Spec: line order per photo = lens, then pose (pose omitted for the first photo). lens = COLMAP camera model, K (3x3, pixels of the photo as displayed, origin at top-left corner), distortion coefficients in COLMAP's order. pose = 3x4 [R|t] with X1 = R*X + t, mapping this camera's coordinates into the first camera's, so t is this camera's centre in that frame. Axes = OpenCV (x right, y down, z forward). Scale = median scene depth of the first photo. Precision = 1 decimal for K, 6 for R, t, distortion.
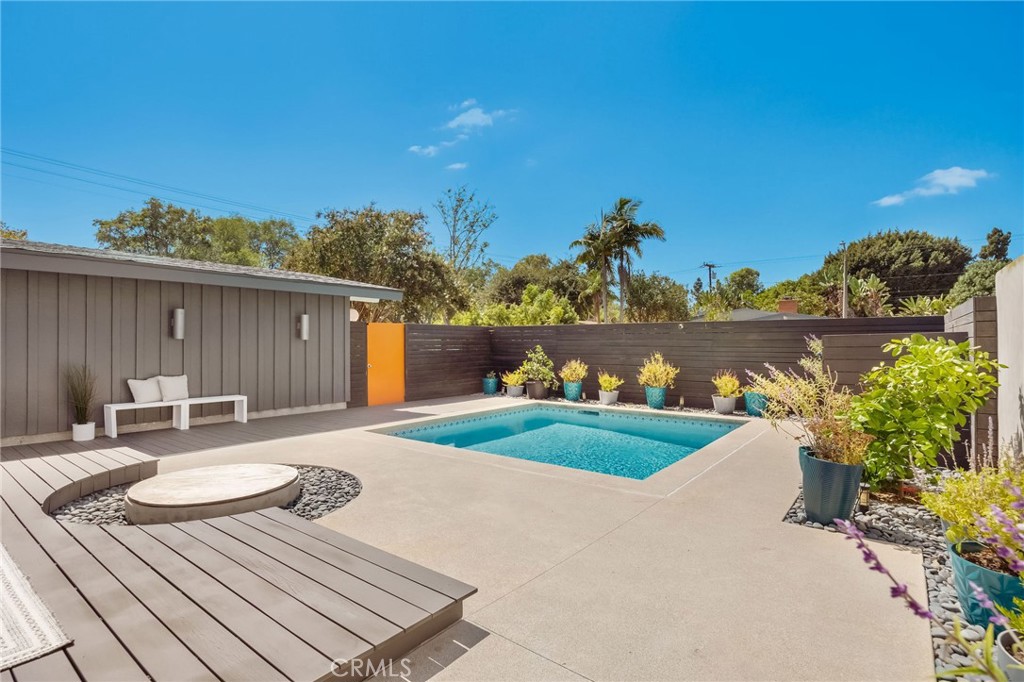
lens RADIAL K [[495.4, 0, 512.0], [0, 495.4, 341.0], [0, 0, 1]] dist [-0.002160, -0.000586]
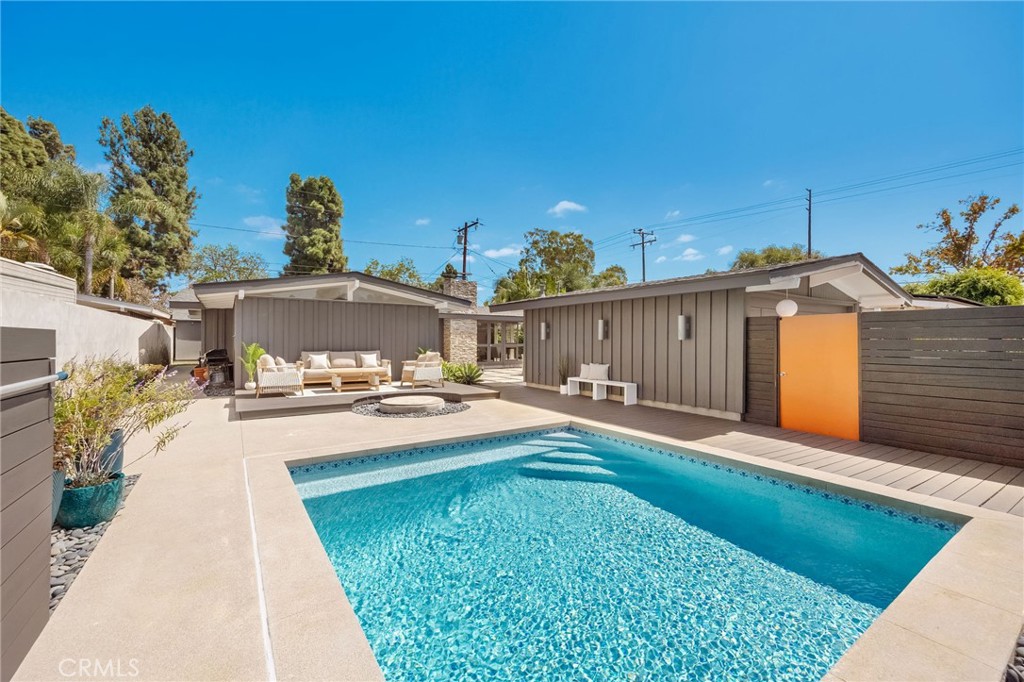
lens RADIAL K [[429.1, 0, 512.0], [0, 429.1, 341.0], [0, 0, 1]] dist [0.000943, 0.000124]
pose [[-0.329295, -0.000904, -0.944227, 0.411169], [-0.000762, 0.999999, -0.000691, 0.000498], [0.944227, 0.000492, -0.329295, 0.737330]]
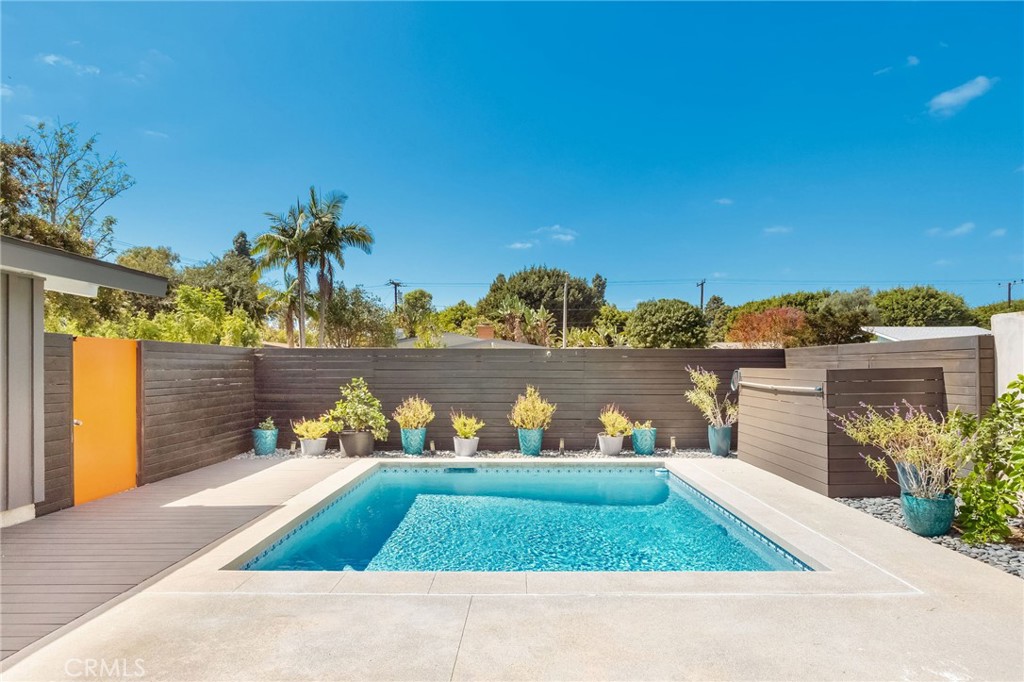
lens RADIAL K [[561.2, 0, 512.8], [0, 561.2, 365.8], [0, 0, 1]] dist [-0.002194, -0.001405]
pose [[0.797160, 0.003092, 0.603761, -0.247494], [-0.003234, 0.999994, -0.000851, -0.007466], [-0.603760, -0.001274, 0.797165, 0.253280]]
